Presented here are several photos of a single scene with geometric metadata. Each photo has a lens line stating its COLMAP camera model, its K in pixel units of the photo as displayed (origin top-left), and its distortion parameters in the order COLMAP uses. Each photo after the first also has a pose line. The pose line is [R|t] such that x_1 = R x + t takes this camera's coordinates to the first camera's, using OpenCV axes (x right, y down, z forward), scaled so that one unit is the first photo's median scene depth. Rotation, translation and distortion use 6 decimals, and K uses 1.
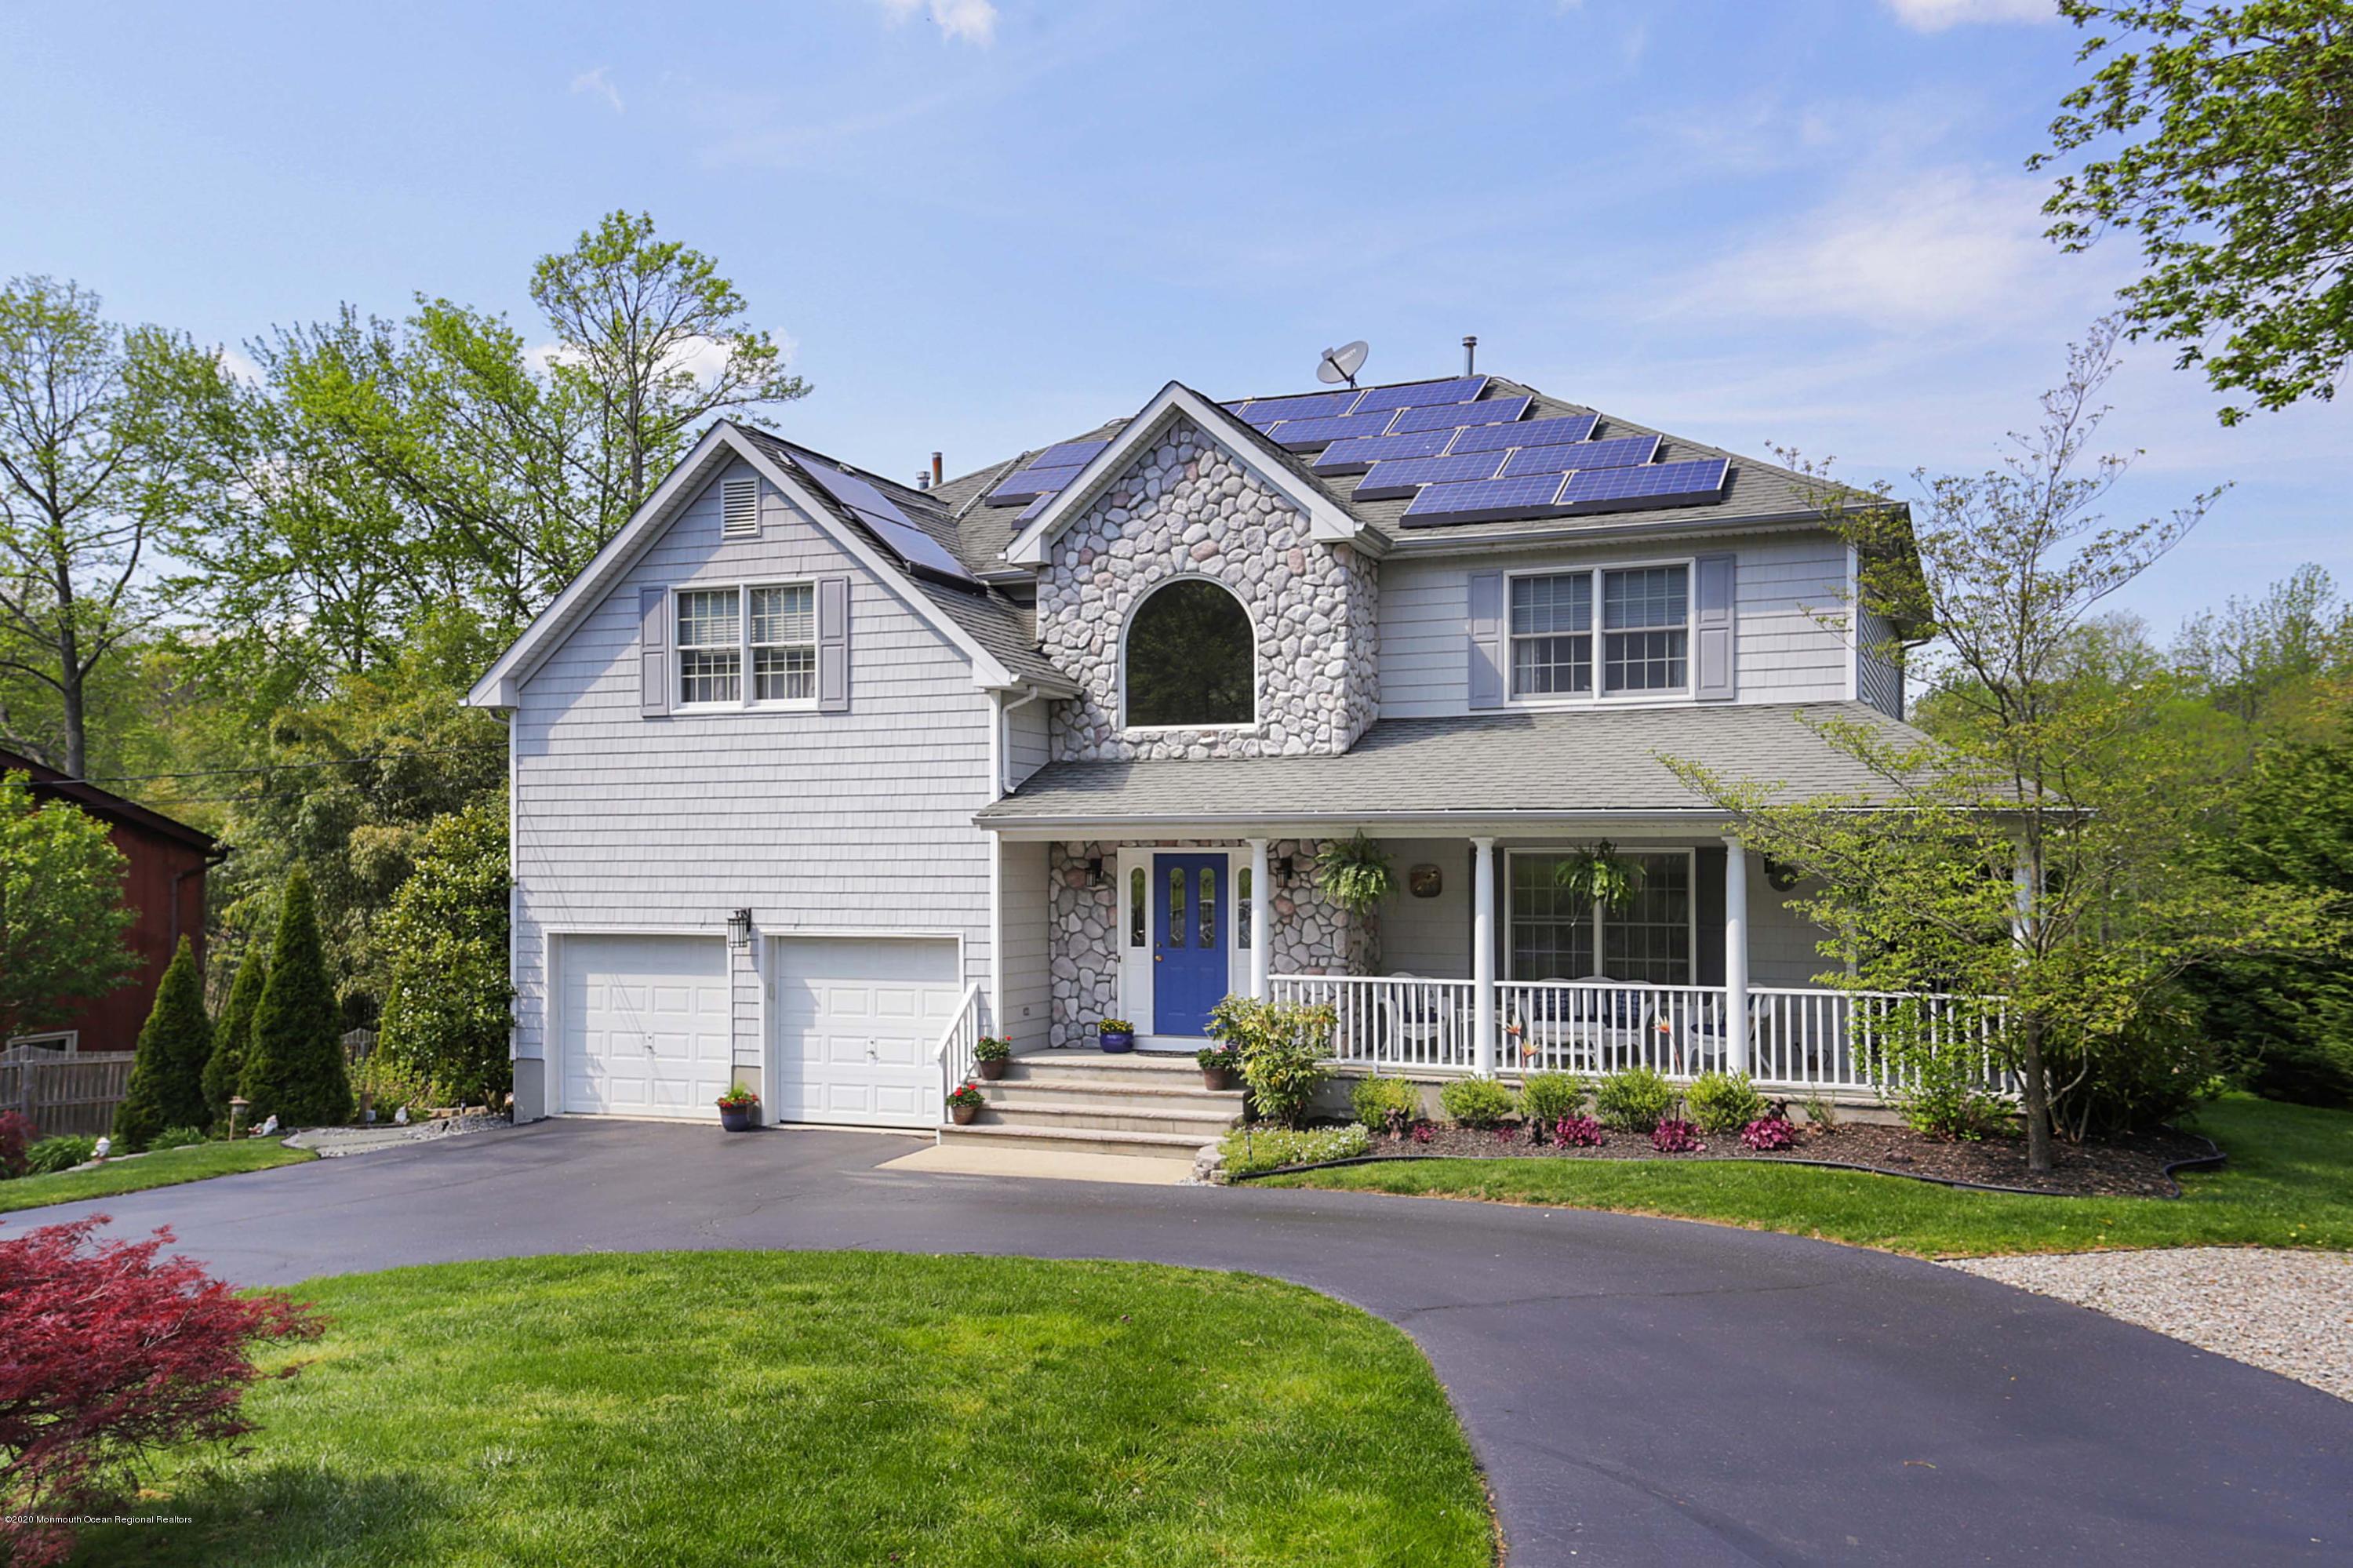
lens RADIAL K [[2014.7, 0, 1160.6], [0, 2014.7, 808.1], [0, 0, 1]] dist [0.012232, -0.022353]
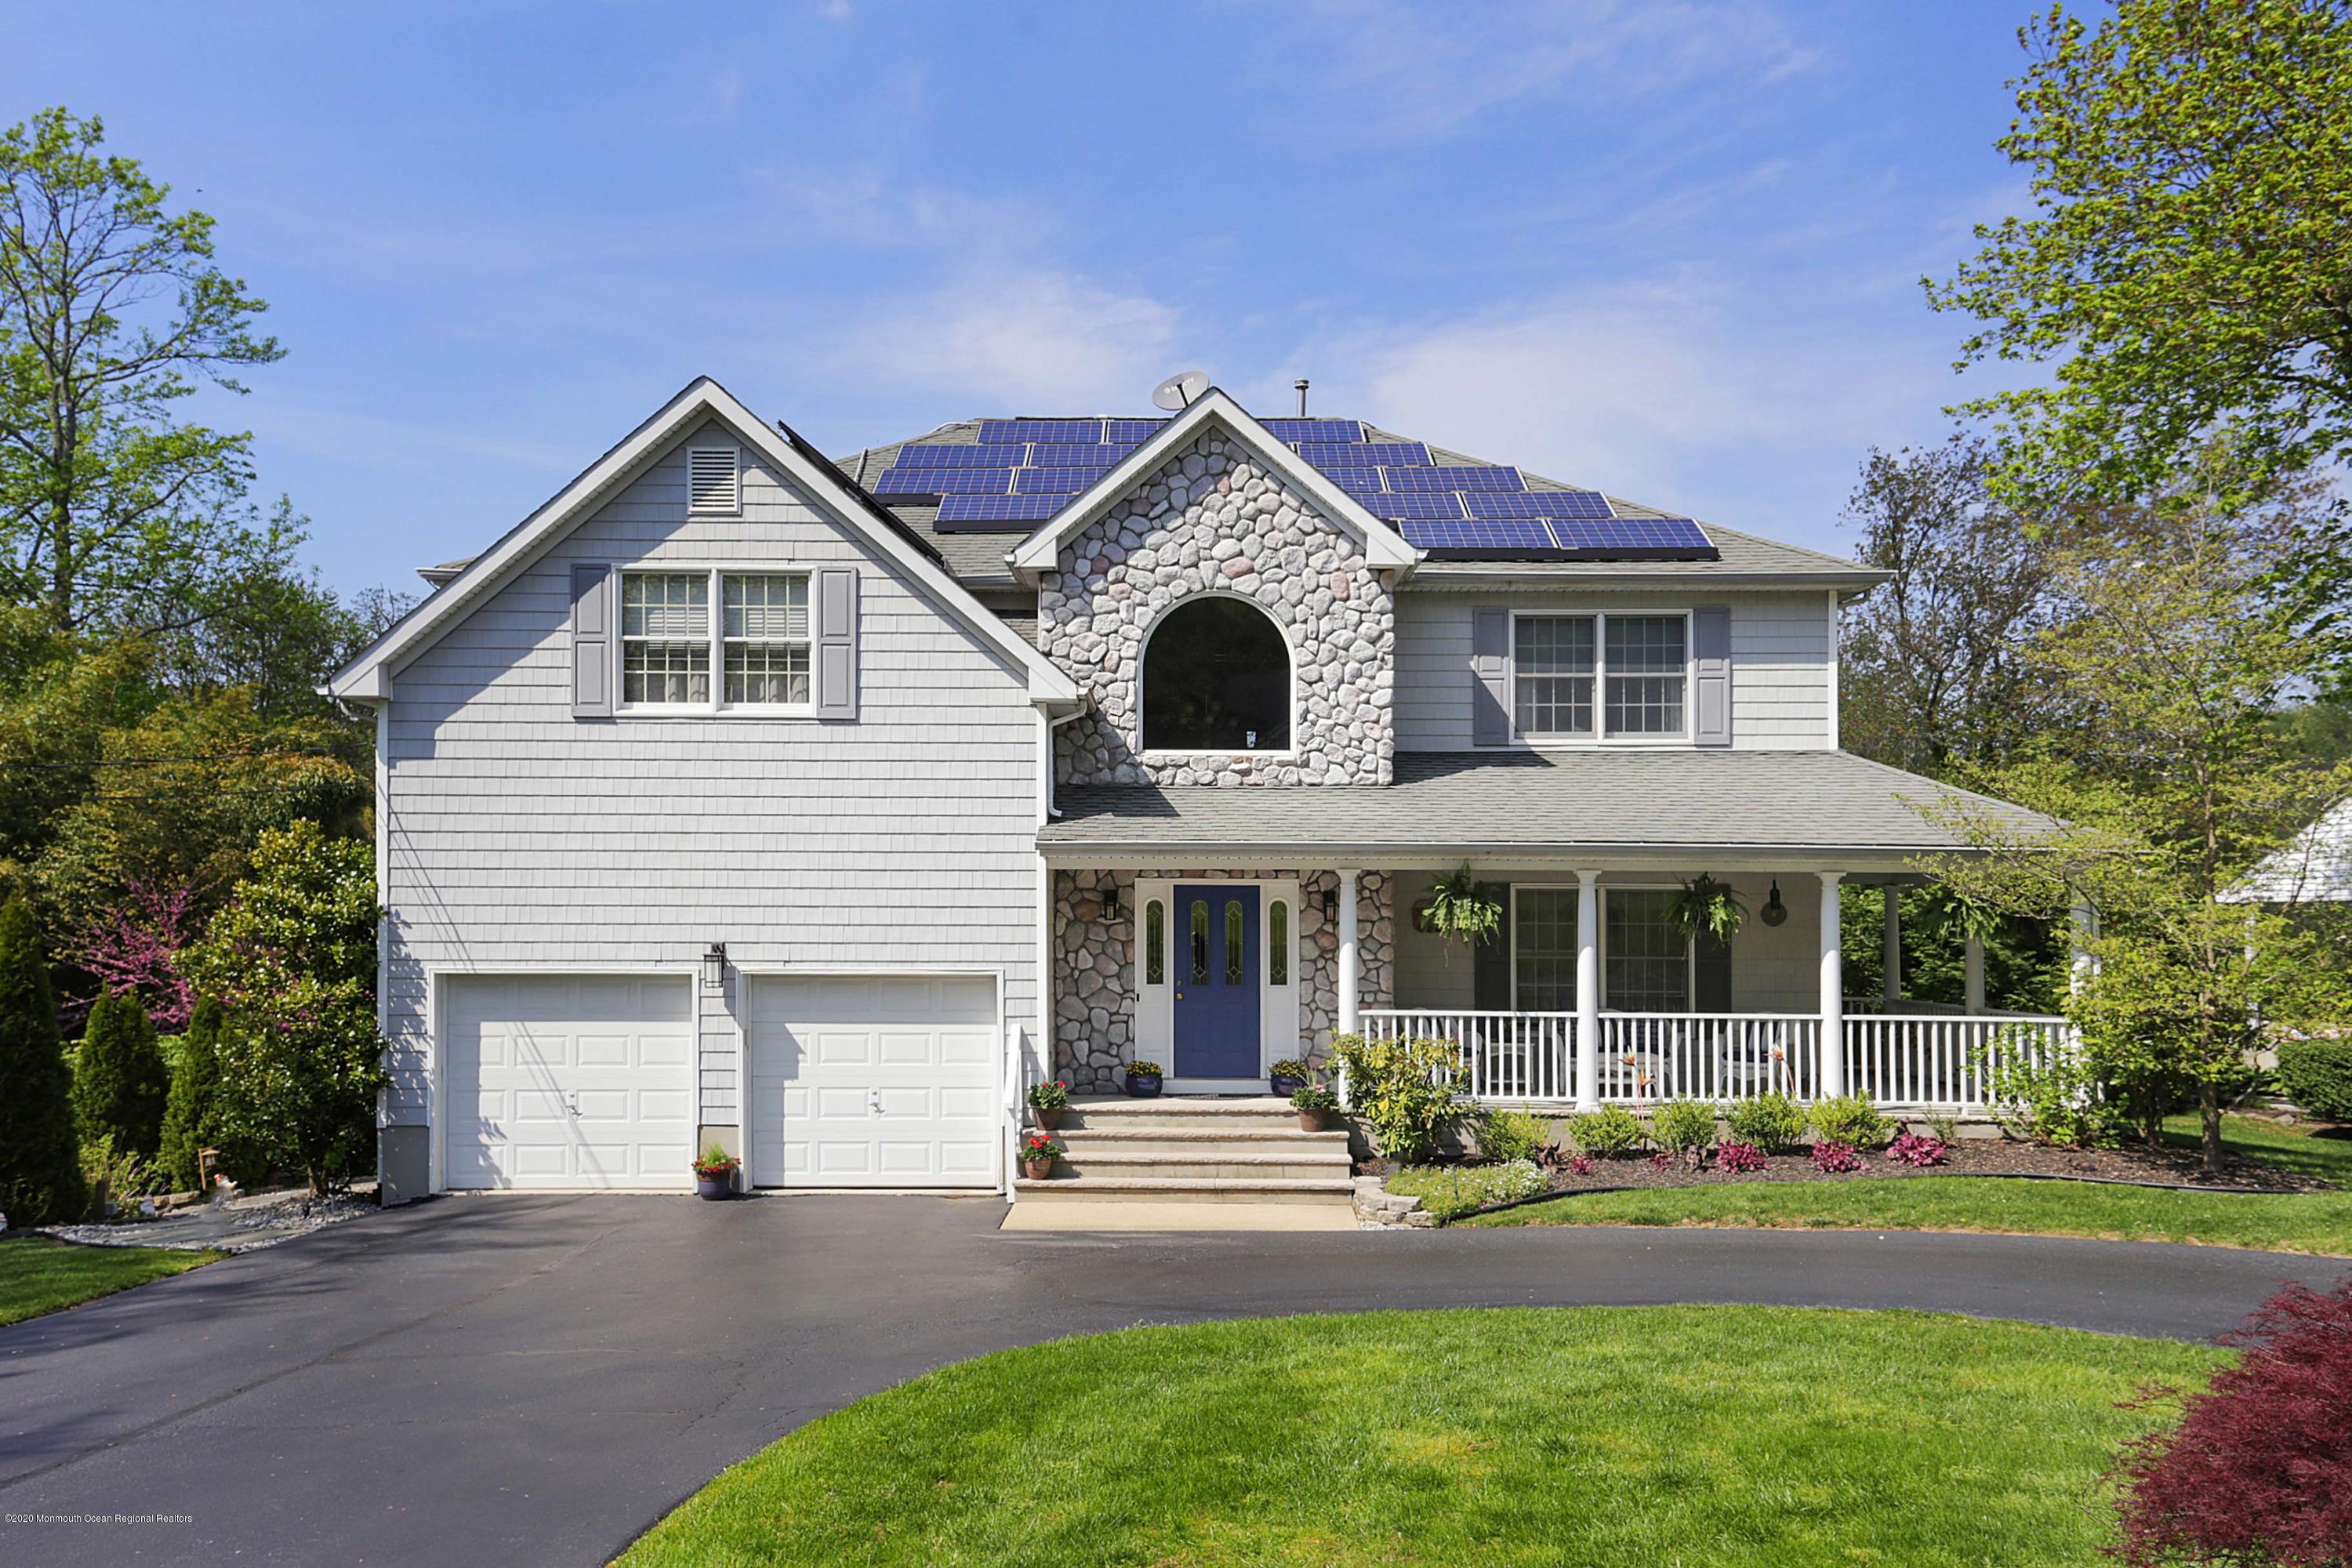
lens RADIAL K [[2013.7, 0, 1166.1], [0, 2013.7, 870.8], [0, 0, 1]] dist [0.012232, -0.022353]
pose [[0.925177, 0.014591, 0.379254, -0.366553], [-0.017087, 0.999849, 0.003217, 0.012928], [-0.379150, -0.009457, 0.925287, 0.129487]]
